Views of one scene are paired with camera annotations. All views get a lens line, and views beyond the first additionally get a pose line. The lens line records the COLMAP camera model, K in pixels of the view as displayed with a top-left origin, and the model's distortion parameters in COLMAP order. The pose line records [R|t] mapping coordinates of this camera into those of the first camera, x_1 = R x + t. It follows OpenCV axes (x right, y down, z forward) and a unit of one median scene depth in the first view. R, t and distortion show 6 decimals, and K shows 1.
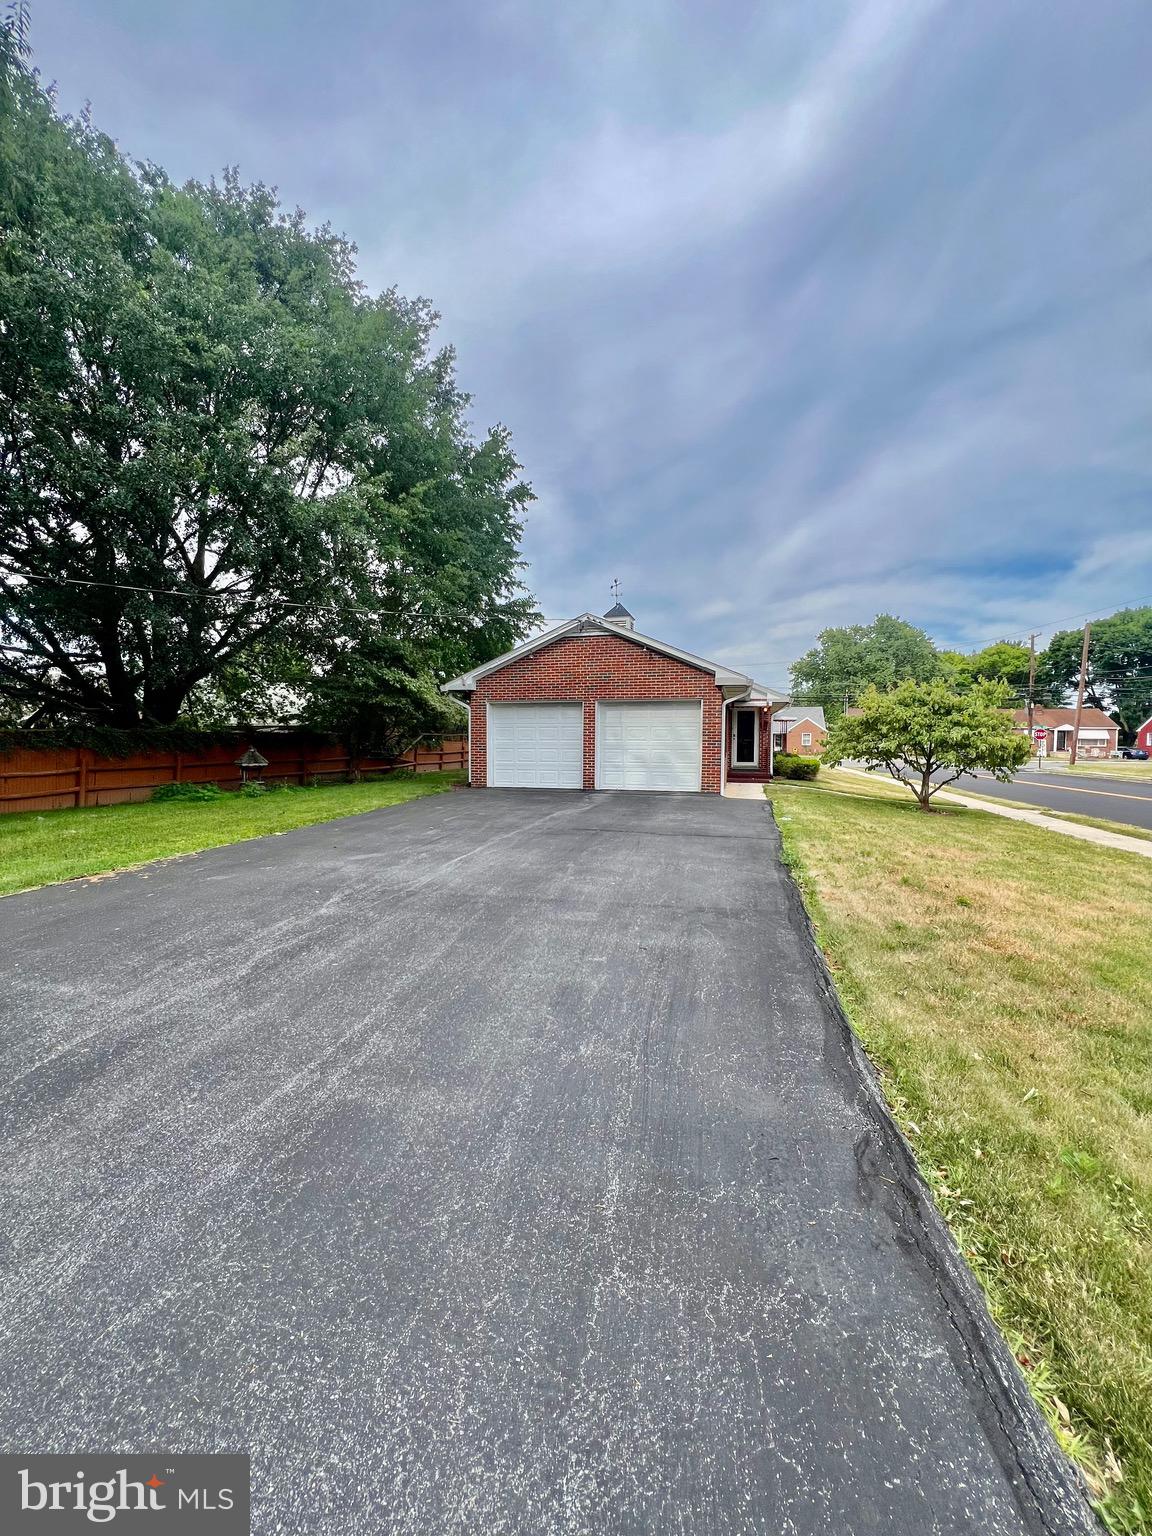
lens RADIAL K [[607.6, 0, 576.0], [0, 607.6, 768.0], [0, 0, 1]] dist [-0.012406, 0.000061]
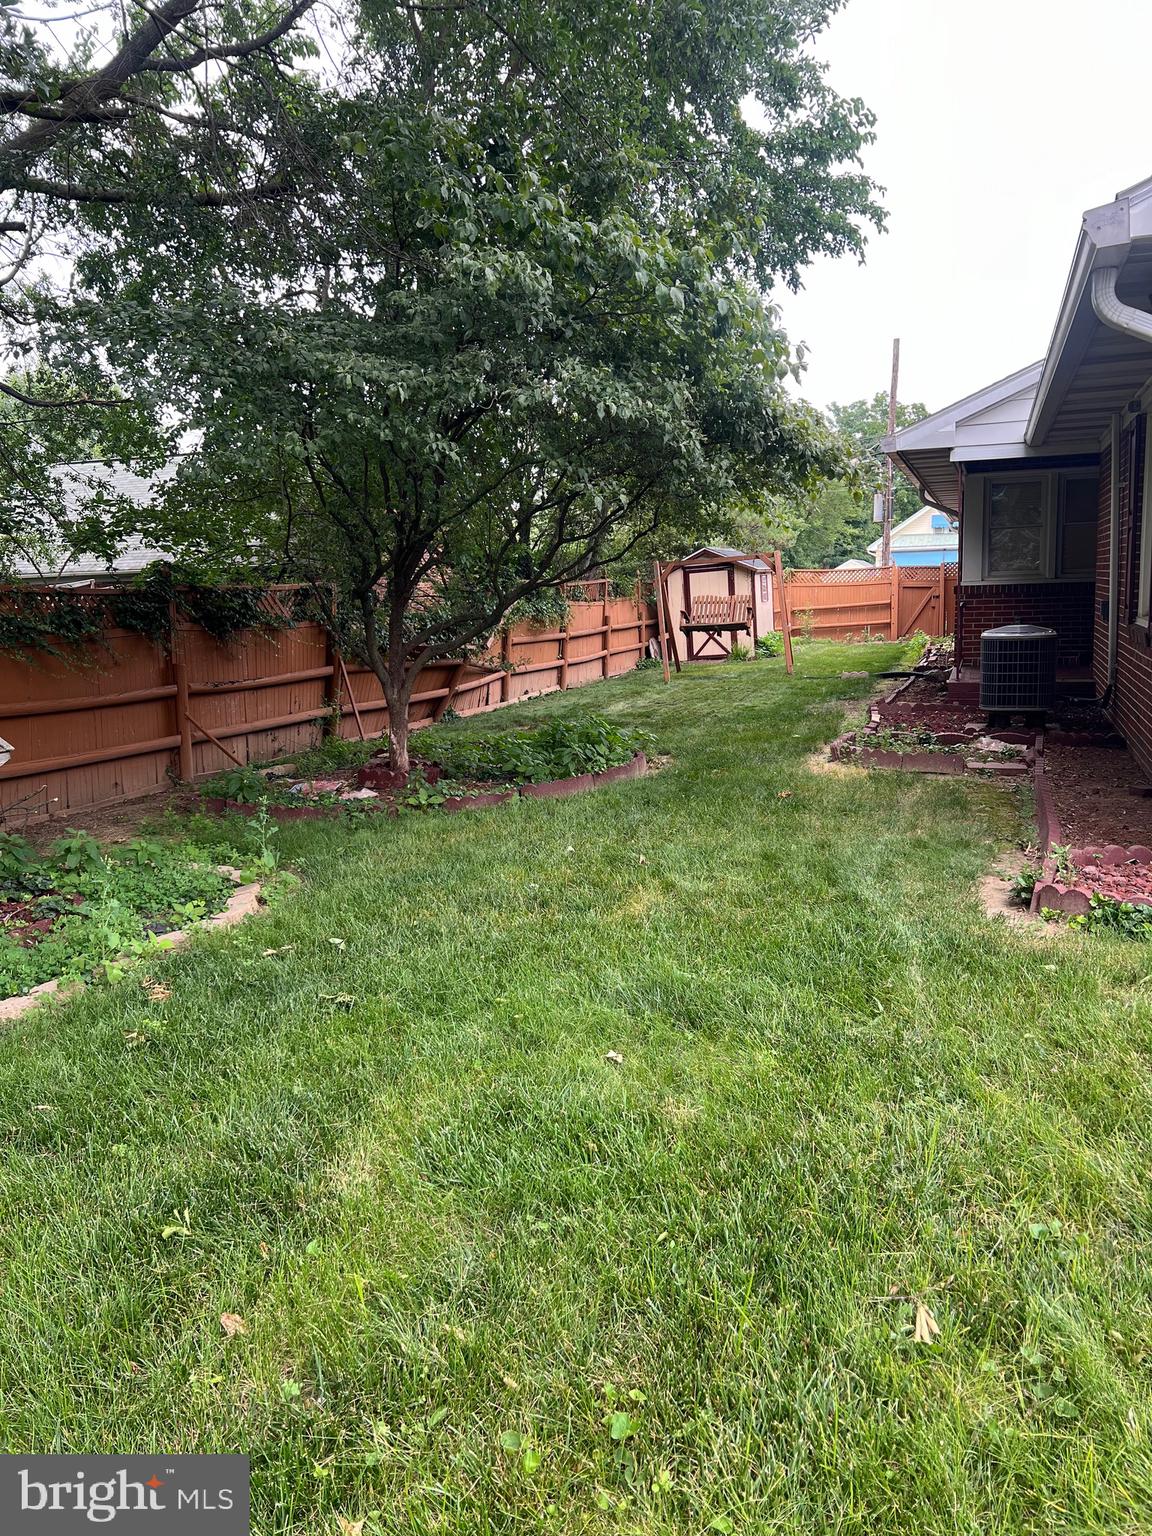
lens RADIAL K [[1157.3, 0, 576.0], [0, 1157.3, 768.0], [0, 0, 1]] dist [0.021872, -0.003643]
pose [[0.996414, -0.026549, -0.080334, -0.374479], [0.034796, 0.994066, 0.103063, -0.040461], [0.077121, -0.105488, 0.991425, 0.797764]]
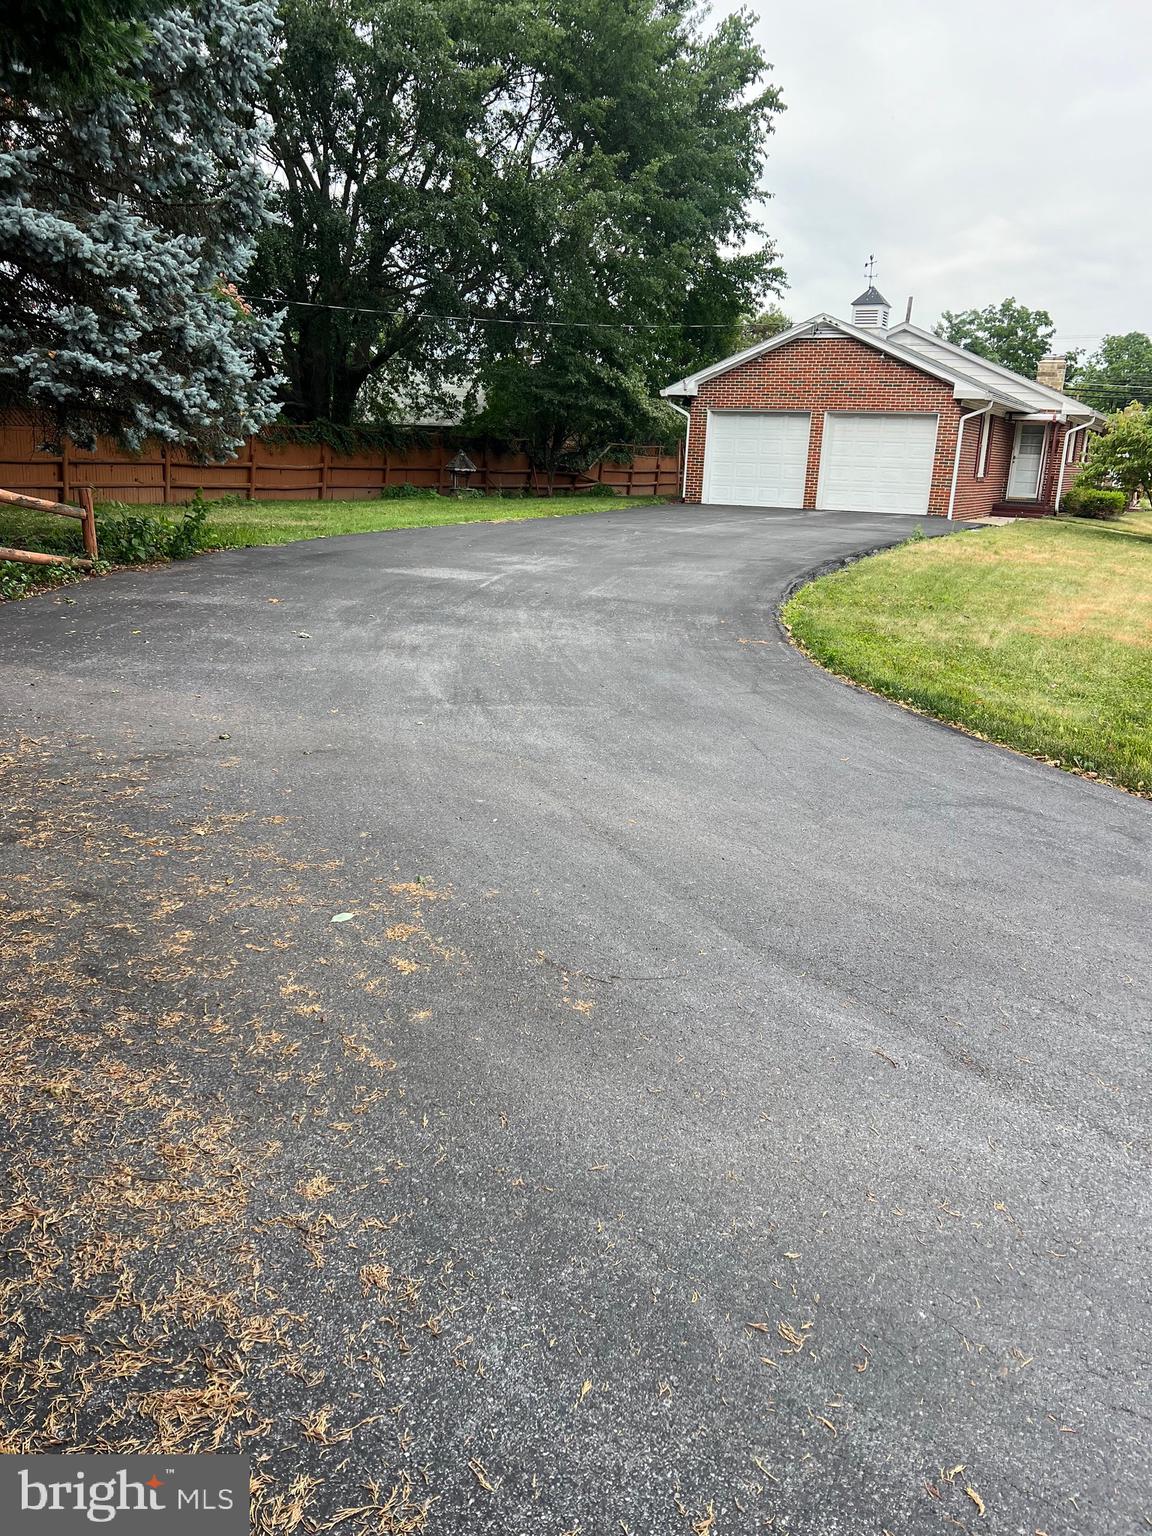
lens RADIAL K [[1157.3, 0, 576.0], [0, 1157.3, 768.0], [0, 0, 1]] dist [0.021872, -0.003643]
pose [[0.974339, 0.091062, -0.205840, 0.084998], [-0.046132, 0.975884, 0.213359, 0.068328], [0.220305, -0.198388, 0.955043, -1.001923]]
